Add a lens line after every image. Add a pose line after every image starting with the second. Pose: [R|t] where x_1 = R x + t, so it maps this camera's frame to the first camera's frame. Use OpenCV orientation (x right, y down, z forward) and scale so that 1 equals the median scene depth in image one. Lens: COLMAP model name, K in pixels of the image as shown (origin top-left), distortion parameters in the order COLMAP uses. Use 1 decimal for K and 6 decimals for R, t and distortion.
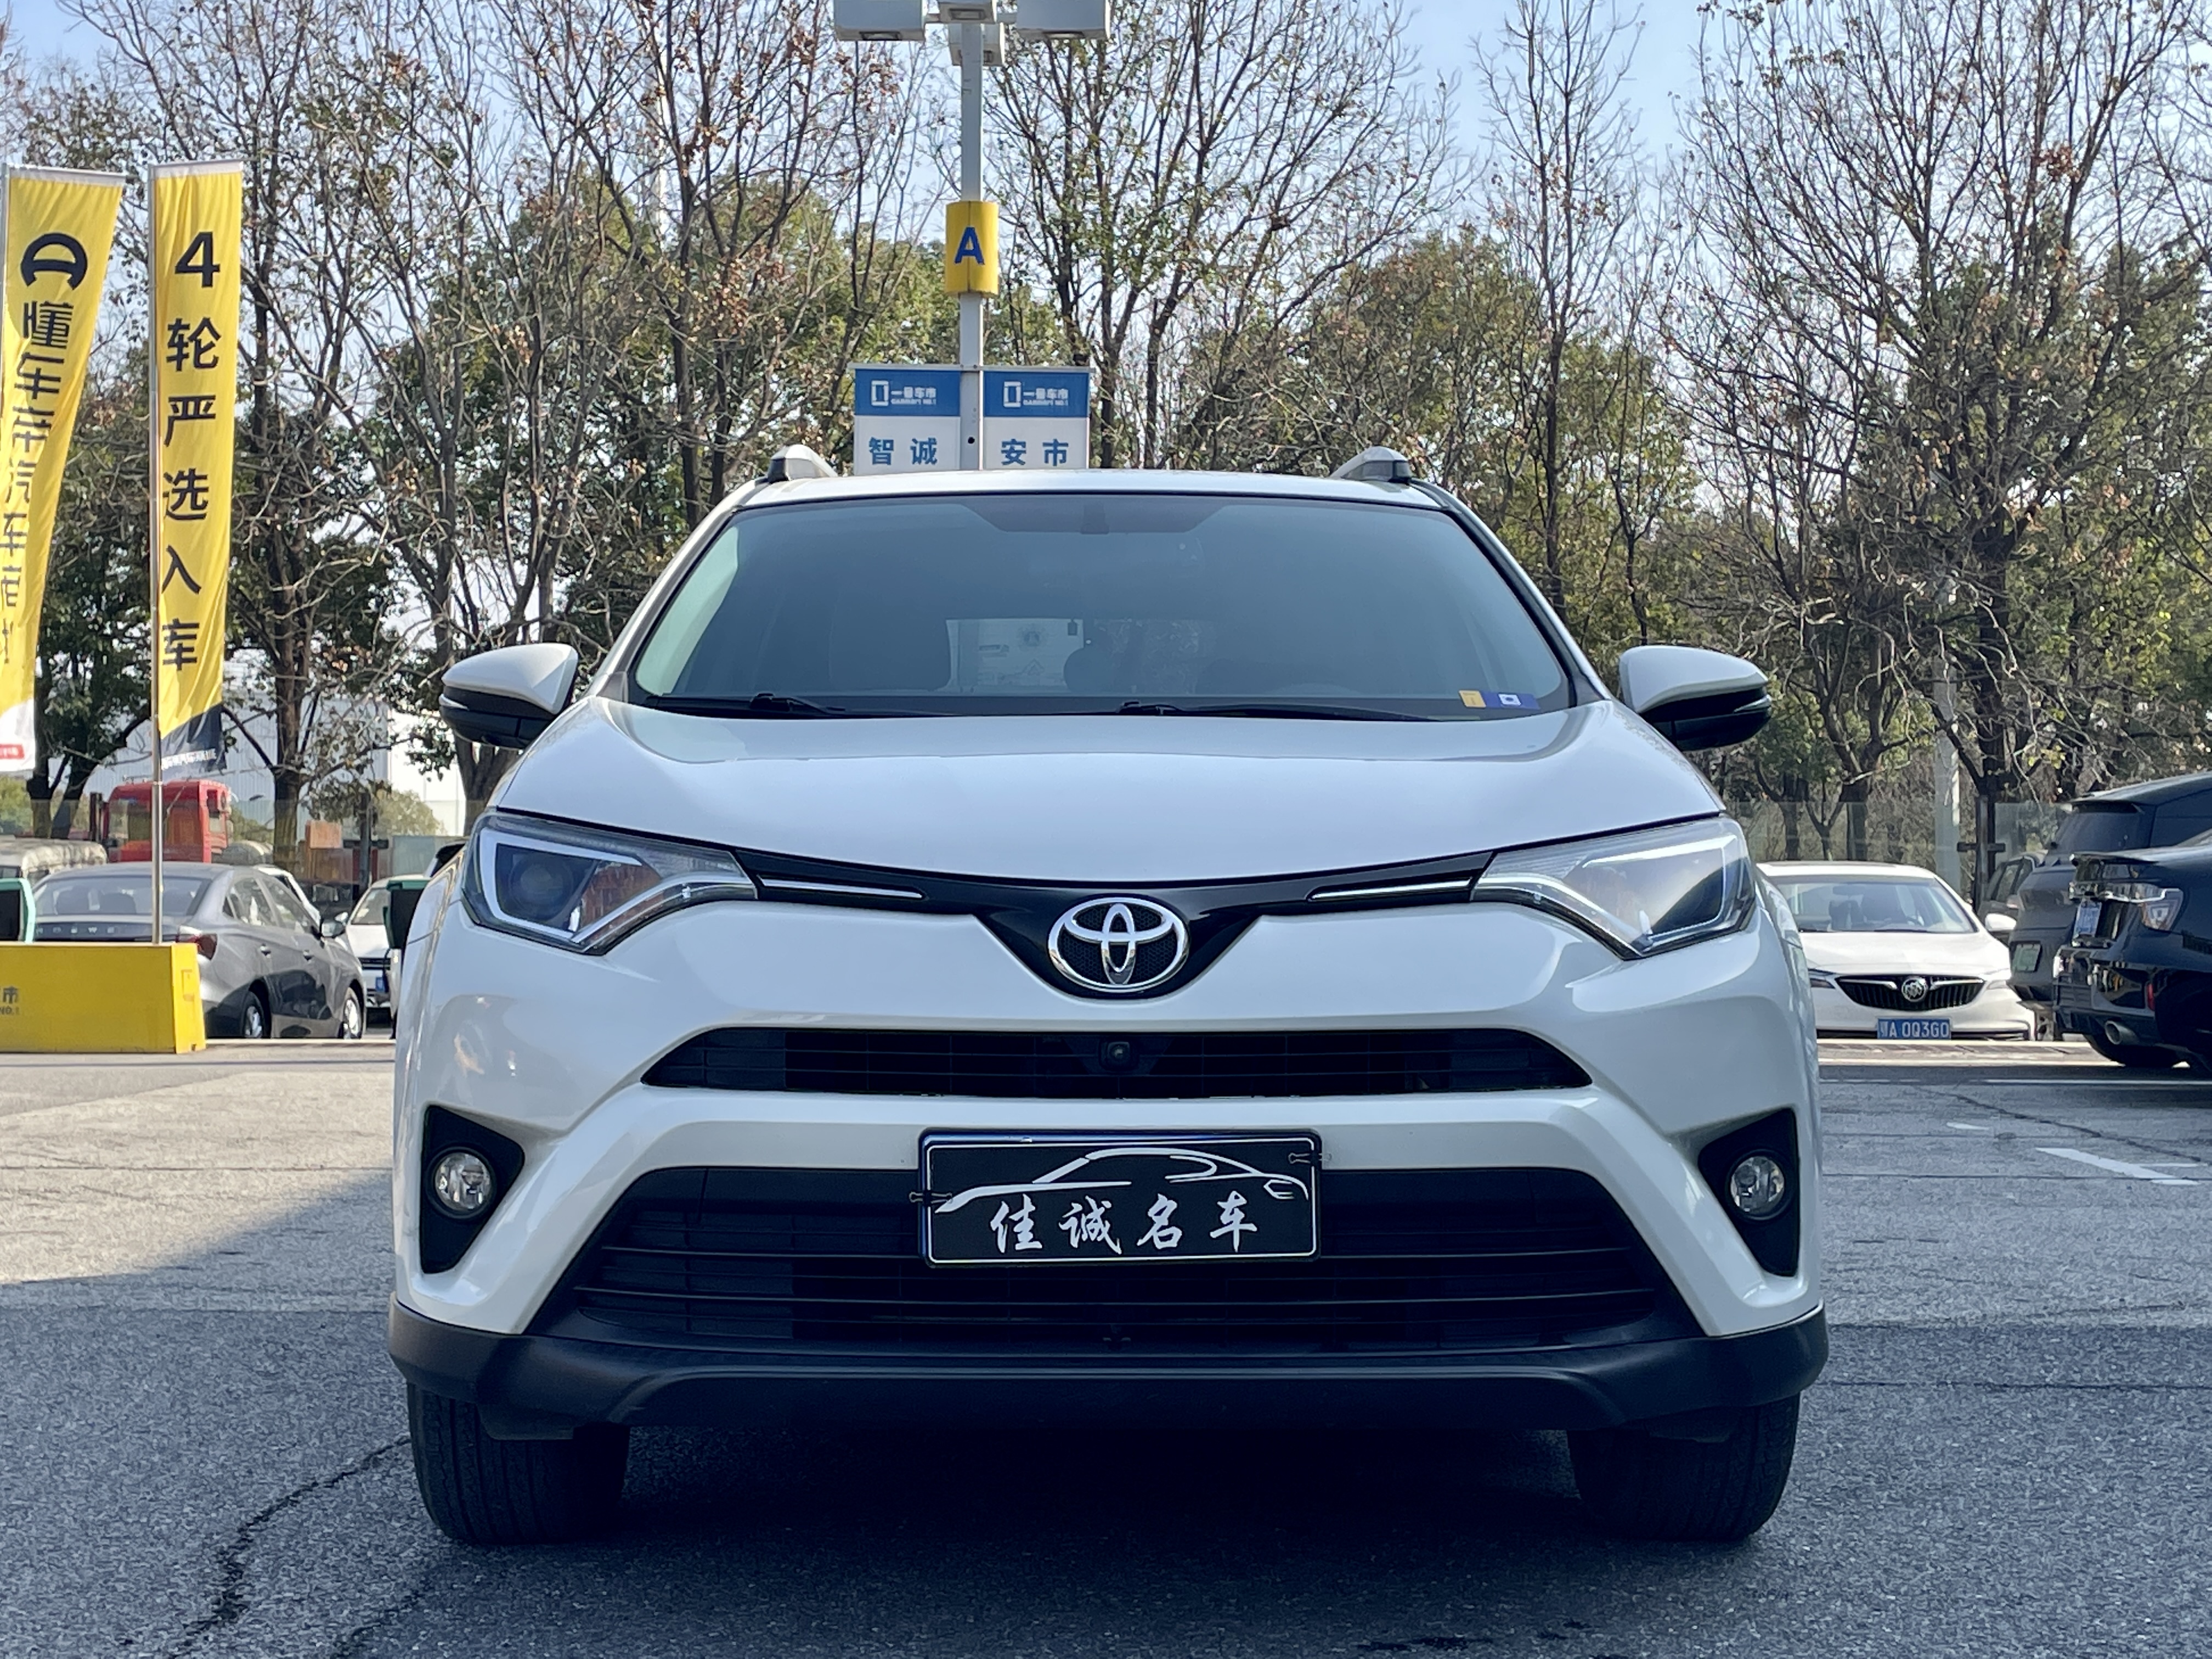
lens RADIAL K [[3330.7, 0, 1106.0], [0, 3330.7, 829.5], [0, 0, 1]] dist [-0.038738, -0.135930]
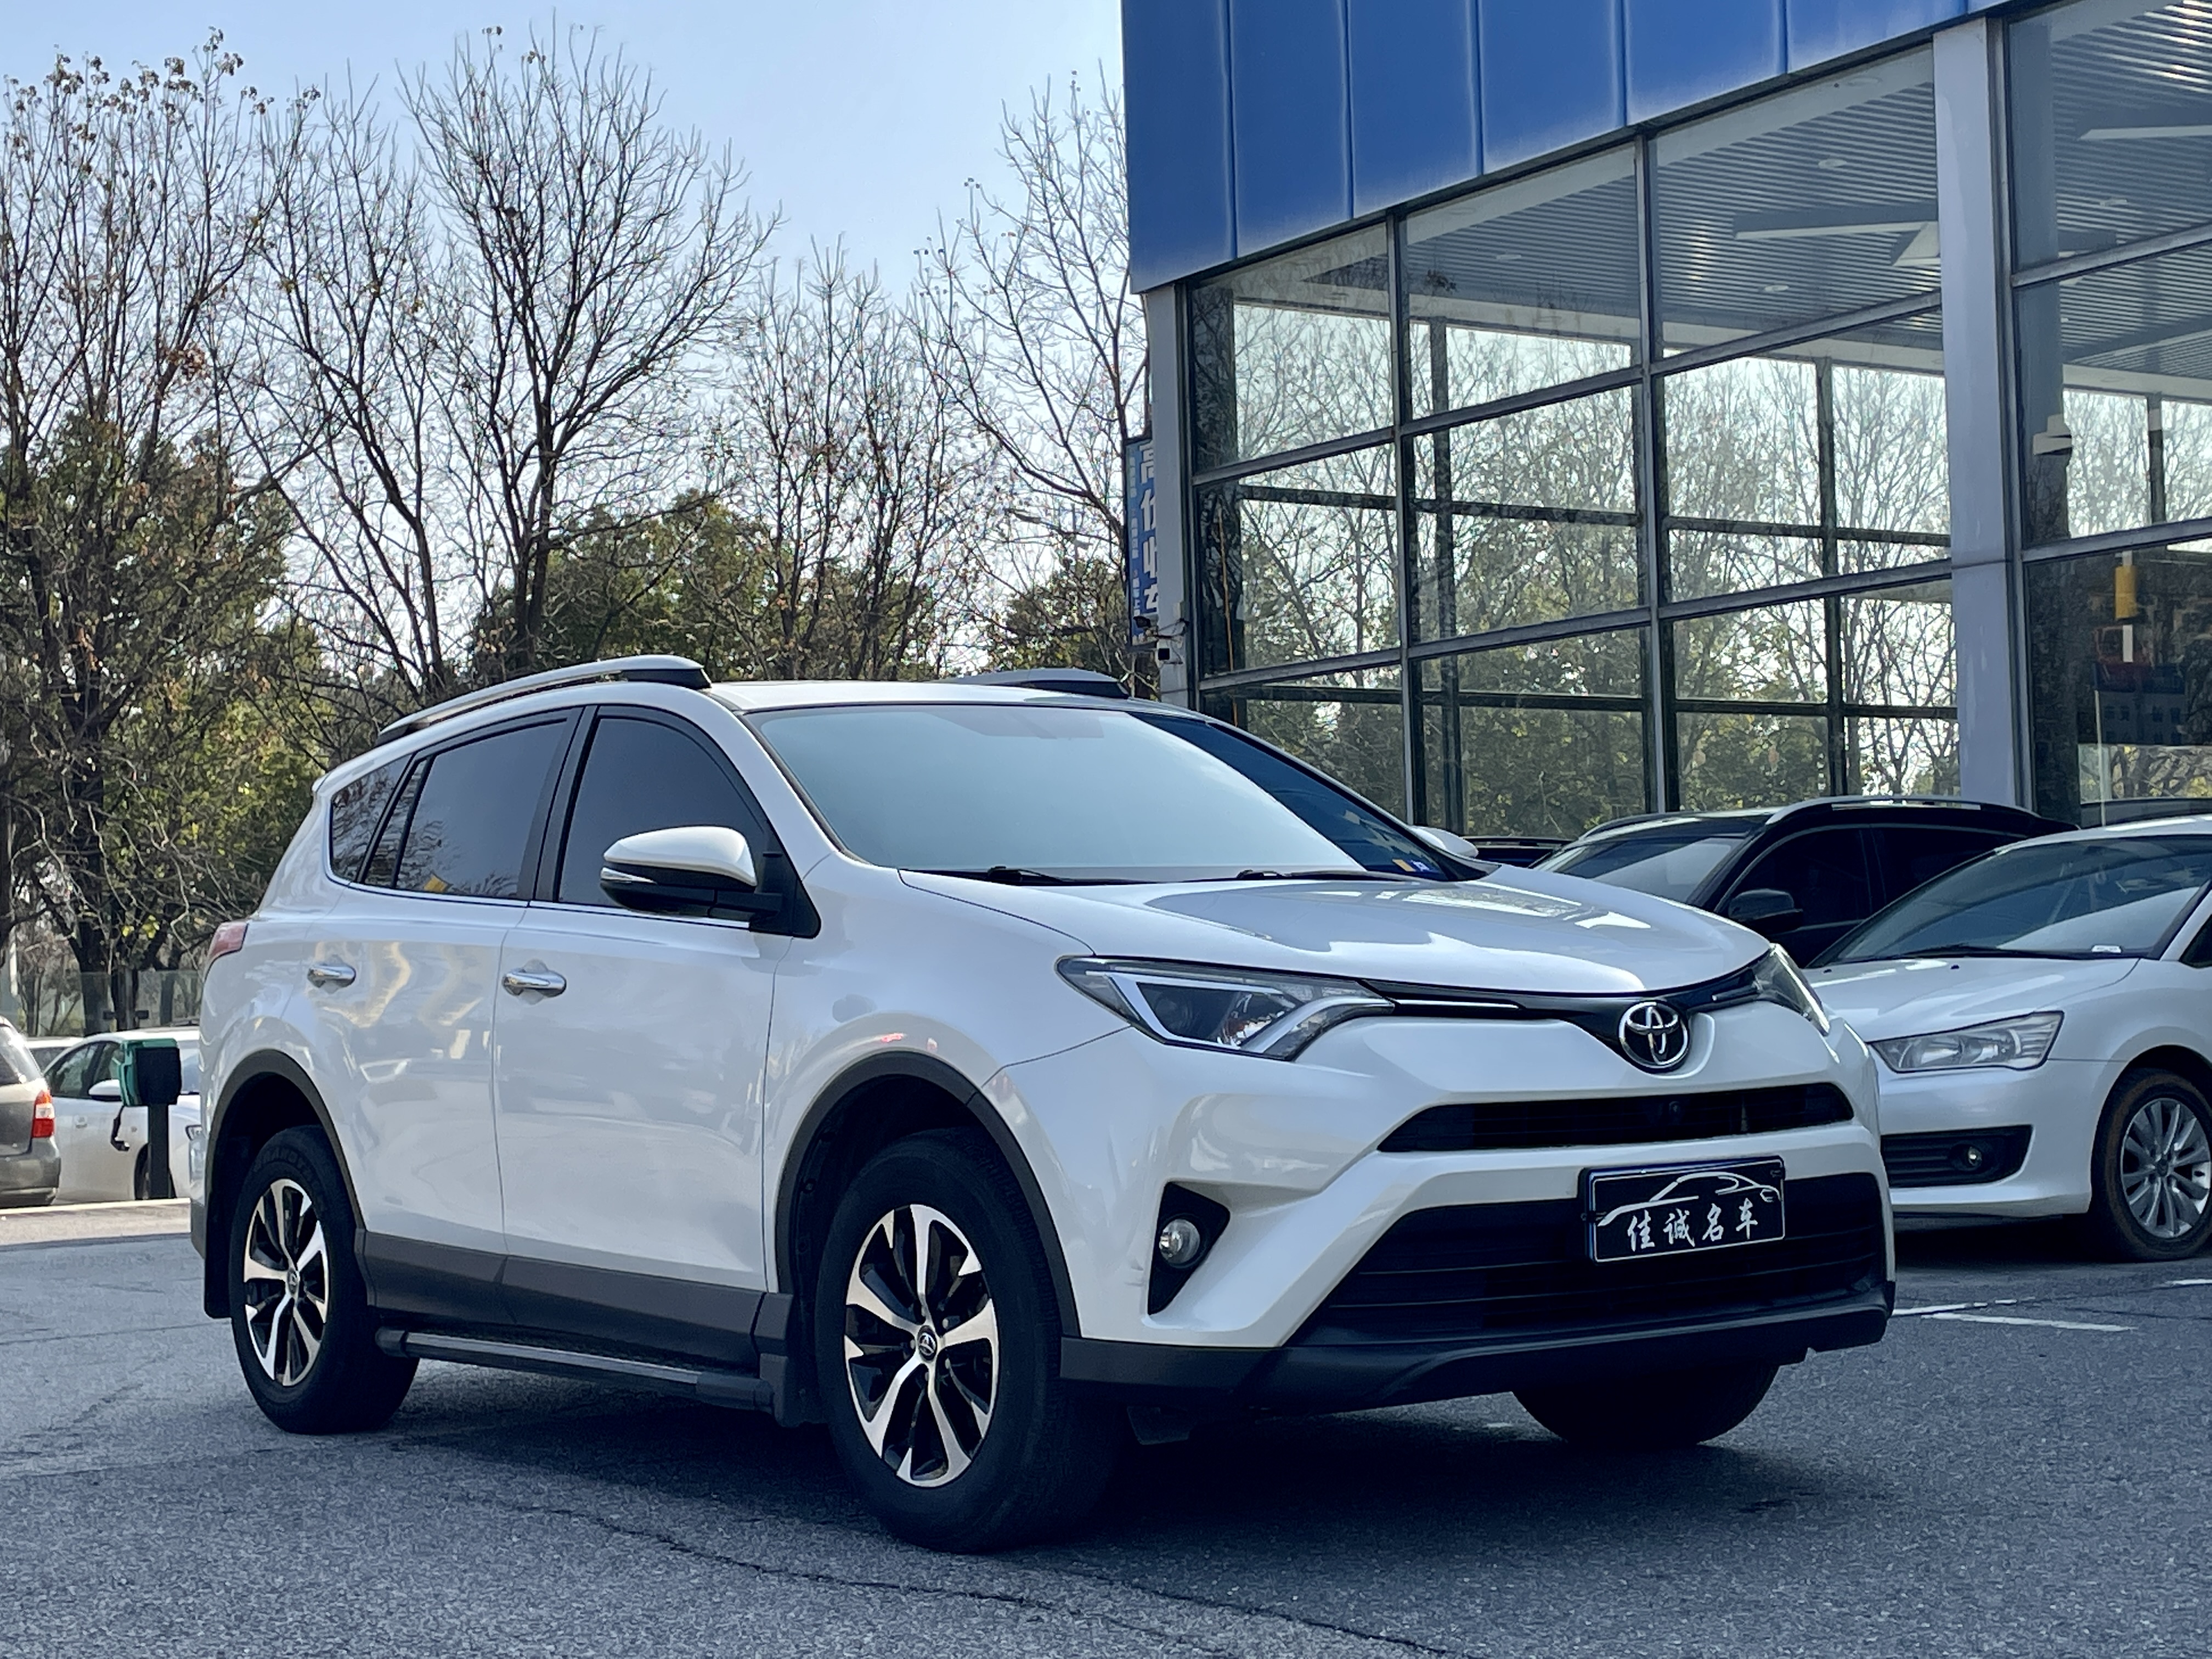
lens RADIAL K [[3330.7, 0, 1106.0], [0, 3330.7, 829.5], [0, 0, 1]] dist [-0.038738, -0.135930]
pose [[0.862892, -0.008316, 0.505319, -0.910376], [0.026467, 0.999236, -0.028751, -0.018736], [-0.504694, 0.038183, 0.862453, -0.123975]]
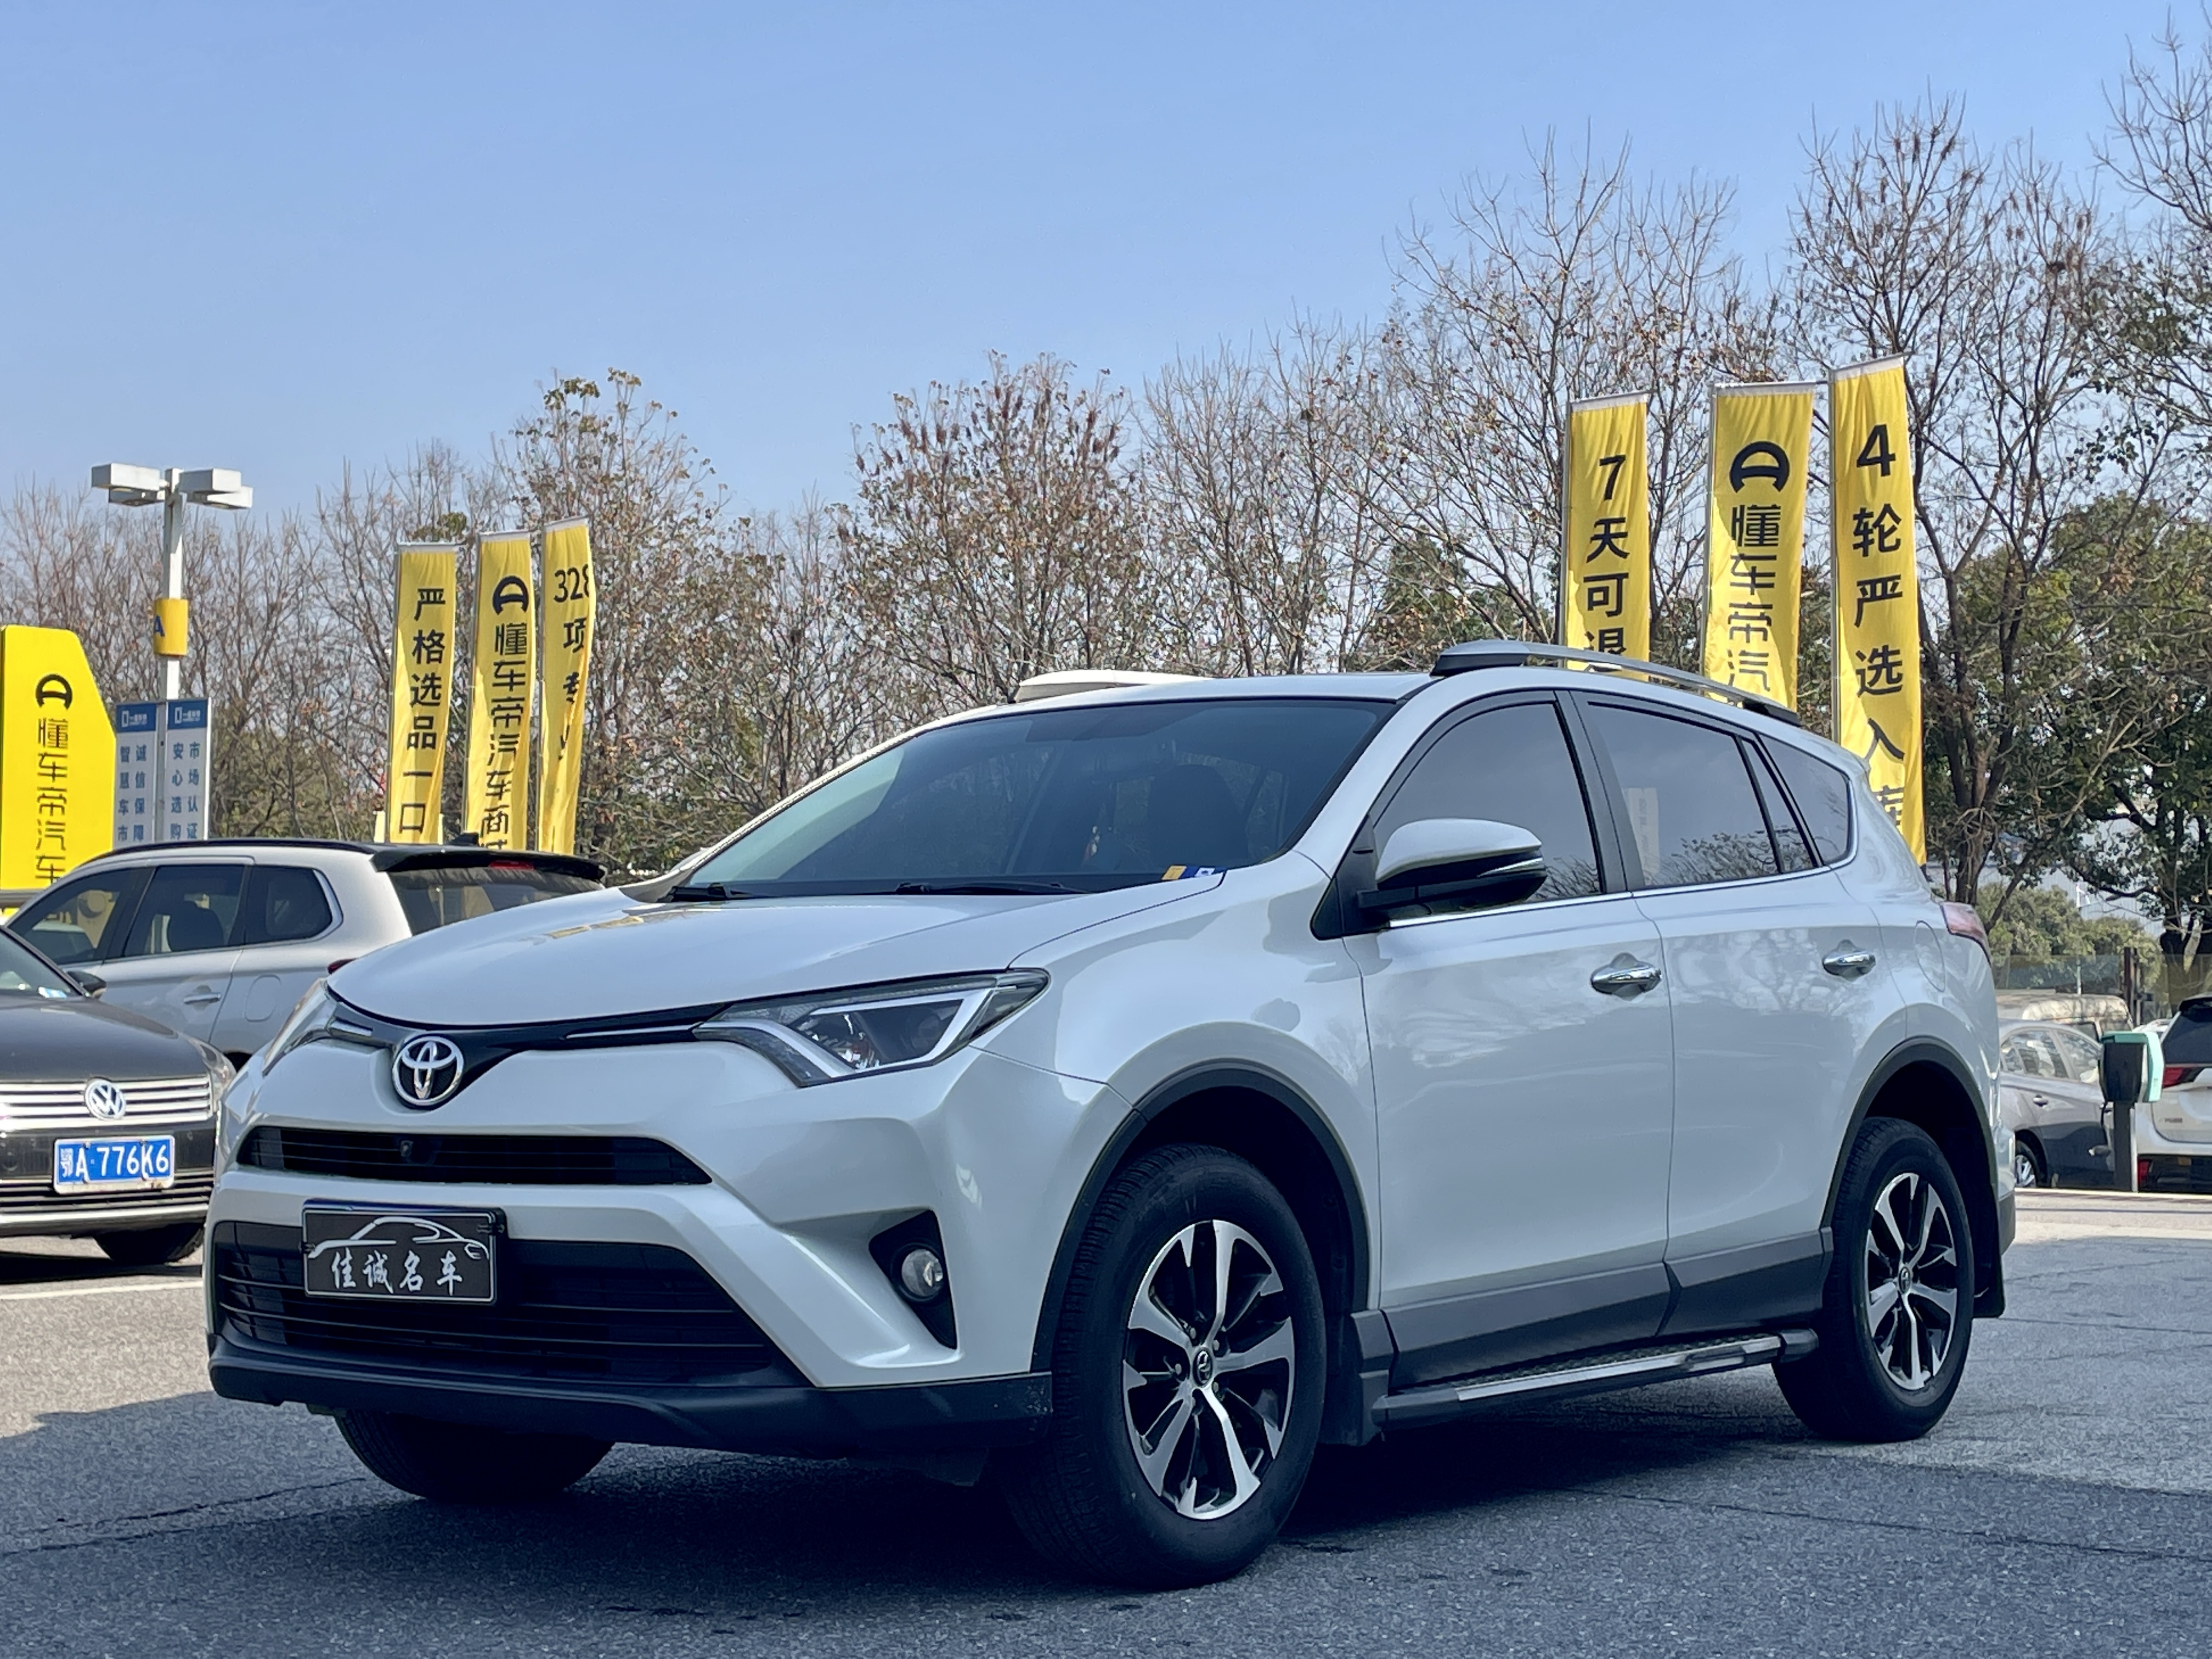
lens RADIAL K [[3330.7, 0, 1106.0], [0, 3330.7, 829.5], [0, 0, 1]] dist [-0.038738, -0.135930]
pose [[0.744902, -0.051667, -0.665170, 1.111557], [0.021005, 0.998319, -0.054021, 0.014705], [0.666843, 0.026269, 0.744735, 0.154059]]
